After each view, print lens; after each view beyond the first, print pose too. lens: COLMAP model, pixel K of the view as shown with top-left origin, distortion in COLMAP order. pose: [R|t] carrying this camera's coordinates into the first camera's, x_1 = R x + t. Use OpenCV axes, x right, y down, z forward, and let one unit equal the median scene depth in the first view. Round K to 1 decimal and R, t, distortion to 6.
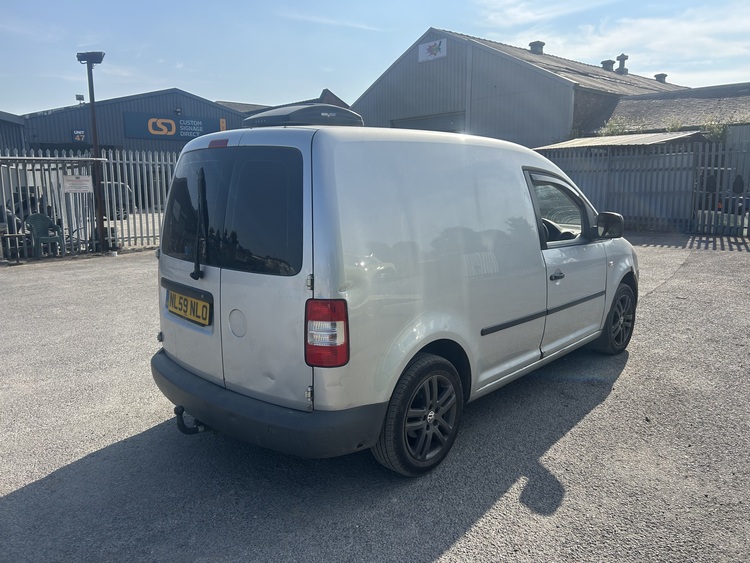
lens RADIAL K [[566.7, 0, 378.1], [0, 566.7, 283.5], [0, 0, 1]] dist [0.040643, -0.038553]
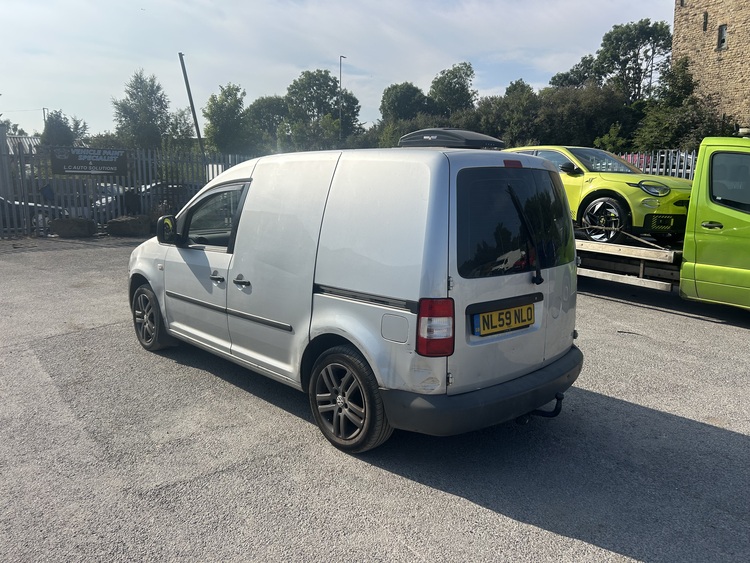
lens RADIAL K [[566.7, 0, 378.1], [0, 566.7, 283.5], [0, 0, 1]] dist [0.040643, -0.038553]
pose [[0.048912, -0.171460, 0.983976, -1.331900], [0.168316, 0.972481, 0.161090, -0.224662], [-0.984519, 0.157740, 0.076425, 1.126407]]
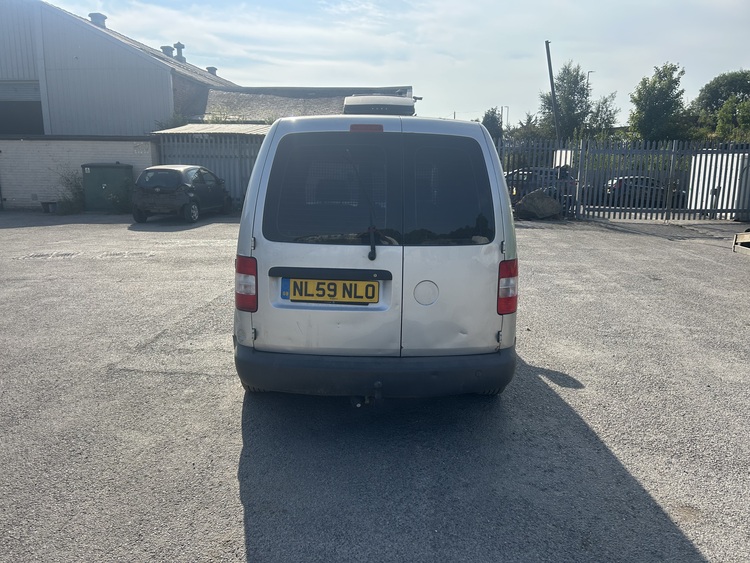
lens RADIAL K [[566.7, 0, 378.1], [0, 566.7, 283.5], [0, 0, 1]] dist [0.040643, -0.038553]
pose [[0.716422, -0.126437, 0.686114, -0.942483], [0.108721, 0.991659, 0.069218, -0.031493], [-0.689144, 0.025006, 0.724193, 0.225642]]
